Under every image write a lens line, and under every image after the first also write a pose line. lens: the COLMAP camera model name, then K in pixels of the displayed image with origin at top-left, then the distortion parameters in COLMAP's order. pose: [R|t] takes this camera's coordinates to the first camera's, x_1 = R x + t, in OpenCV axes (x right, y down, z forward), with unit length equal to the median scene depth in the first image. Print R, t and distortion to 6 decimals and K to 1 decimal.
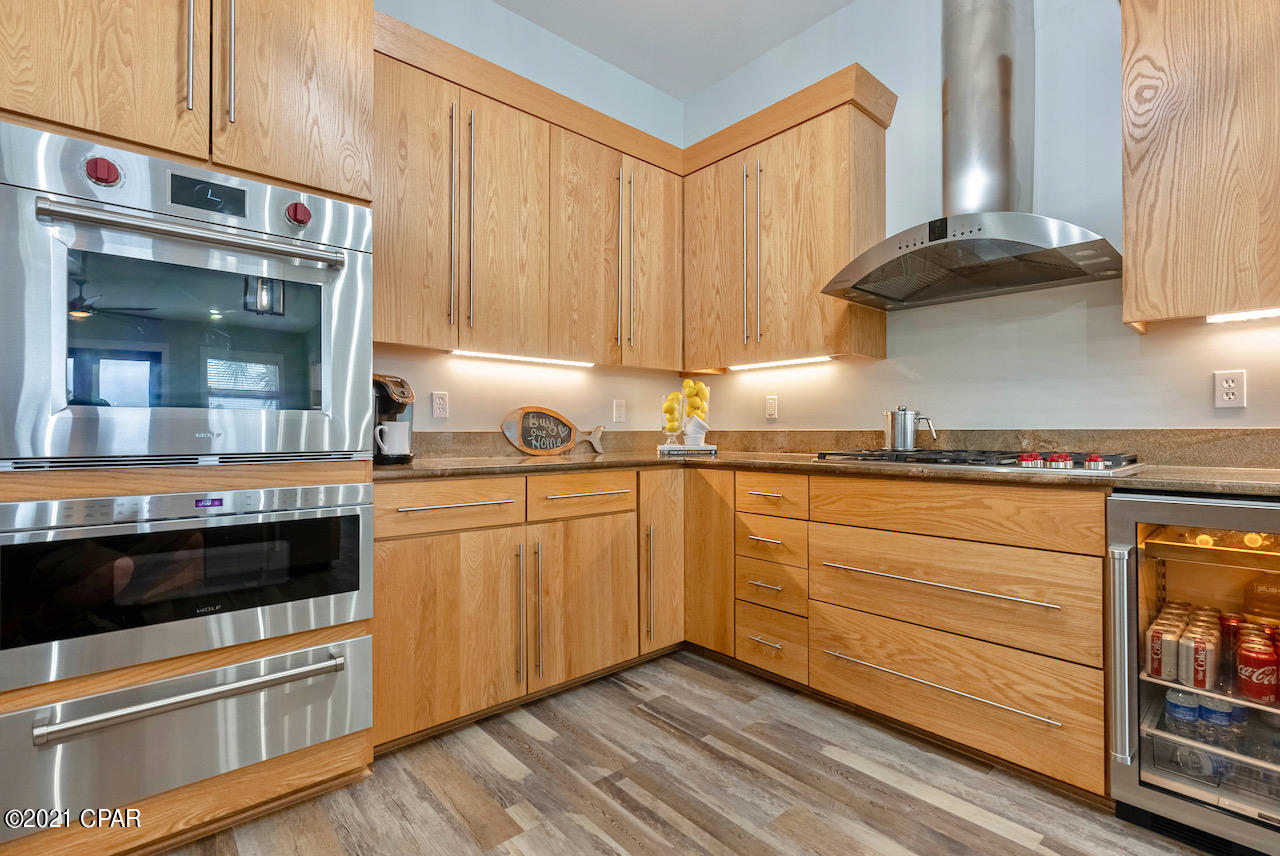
lens RADIAL K [[584.5, 0, 640.0], [0, 584.5, 428.0], [0, 0, 1]] dist [-0.001255, -0.000054]
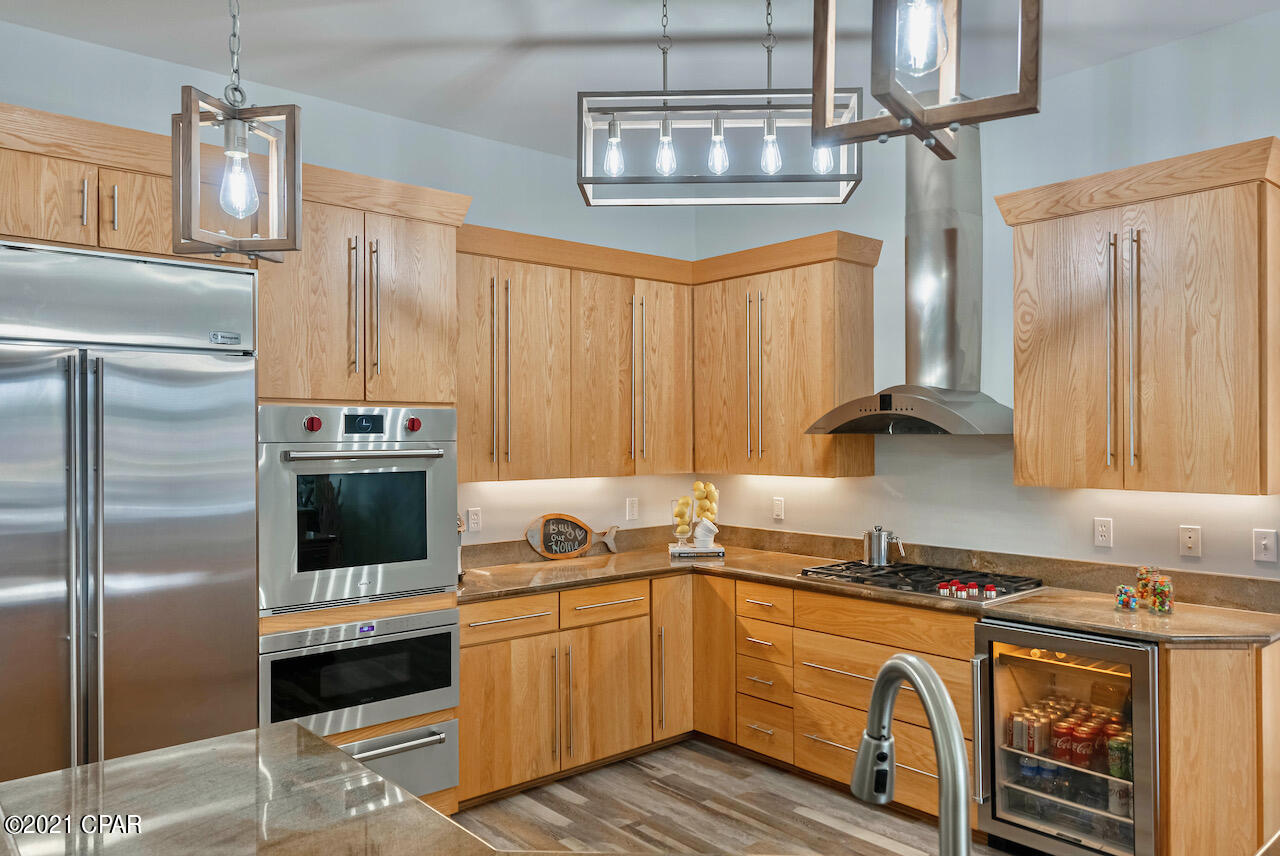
lens RADIAL K [[910.6, 0, 640.0], [0, 910.6, 428.0], [0, 0, 1]] dist [0.006807, 0.002337]
pose [[0.999890, -0.004558, -0.014129, 0.002327], [0.004586, 0.999988, 0.001924, -0.250067], [0.014120, -0.001989, 0.999898, -0.856995]]
